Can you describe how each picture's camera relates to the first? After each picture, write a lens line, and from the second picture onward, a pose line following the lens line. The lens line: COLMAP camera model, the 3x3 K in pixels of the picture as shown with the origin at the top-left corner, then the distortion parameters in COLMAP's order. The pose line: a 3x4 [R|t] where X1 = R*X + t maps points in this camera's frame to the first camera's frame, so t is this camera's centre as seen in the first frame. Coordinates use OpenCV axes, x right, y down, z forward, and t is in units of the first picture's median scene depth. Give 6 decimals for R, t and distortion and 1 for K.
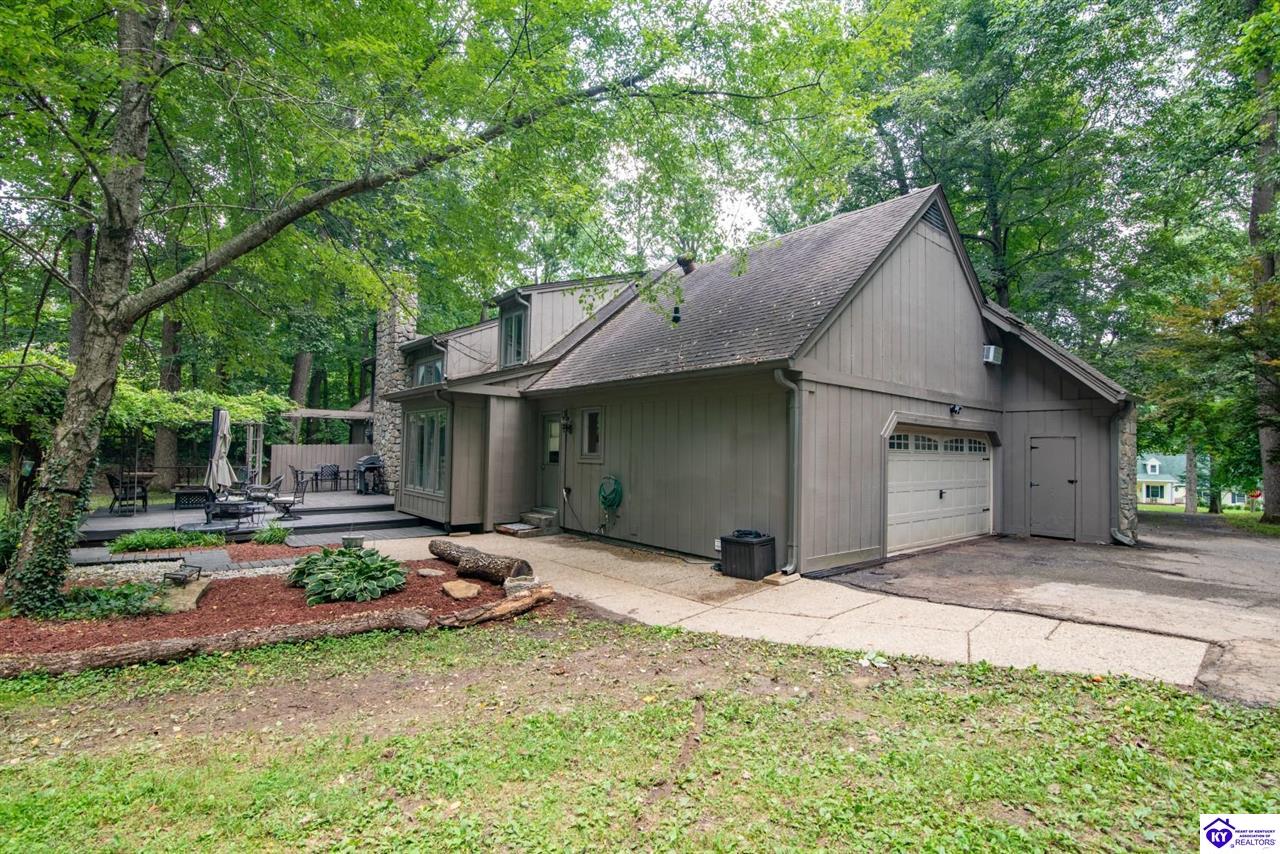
lens RADIAL K [[583.9, 0, 643.7], [0, 583.9, 428.5], [0, 0, 1]] dist [-0.017224, 0.000190]
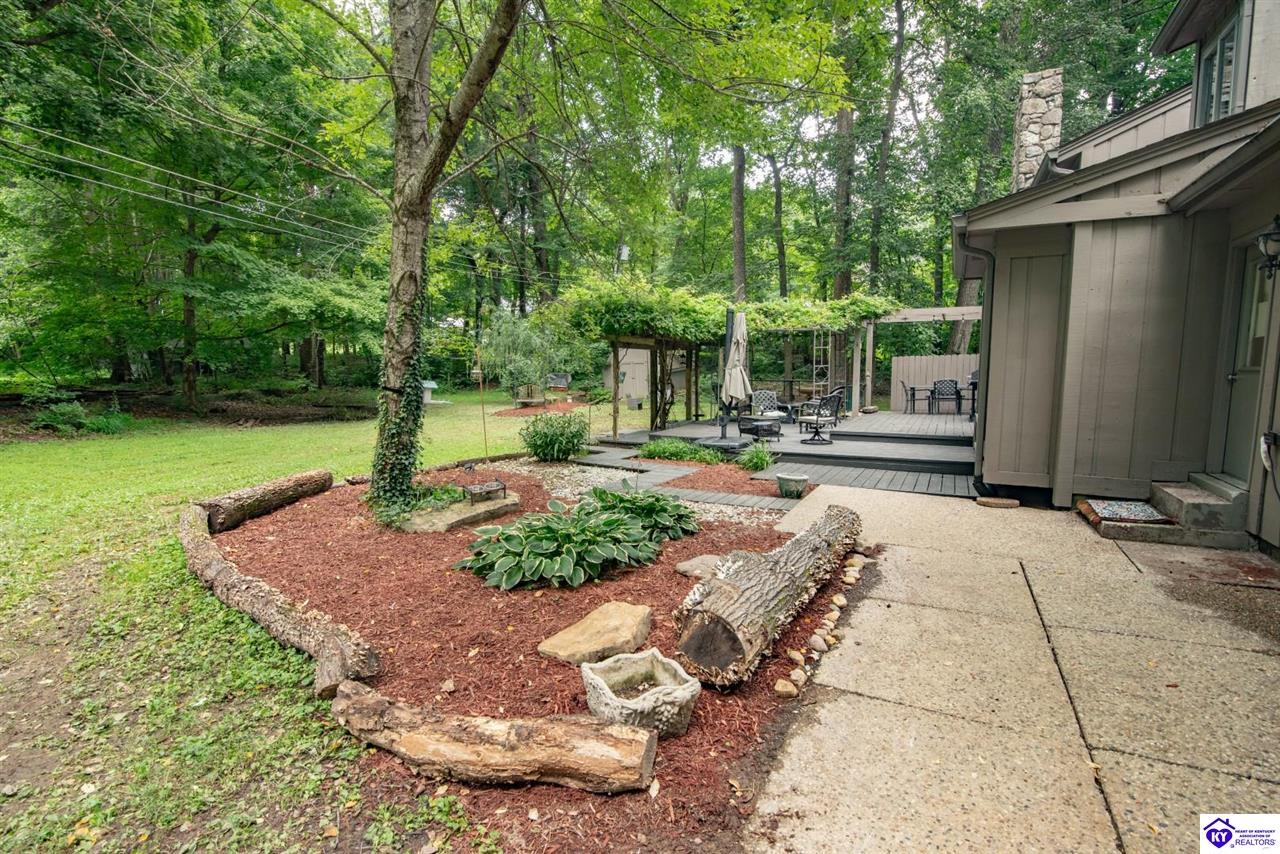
lens RADIAL K [[583.9, 0, 636.7], [0, 583.9, 430.9], [0, 0, 1]] dist [-0.017224, 0.000190]
pose [[0.358558, 0.081955, -0.929903, 0.055248], [0.044439, 0.993511, 0.104696, 0.044901], [0.932449, -0.078864, 0.352590, 0.493704]]
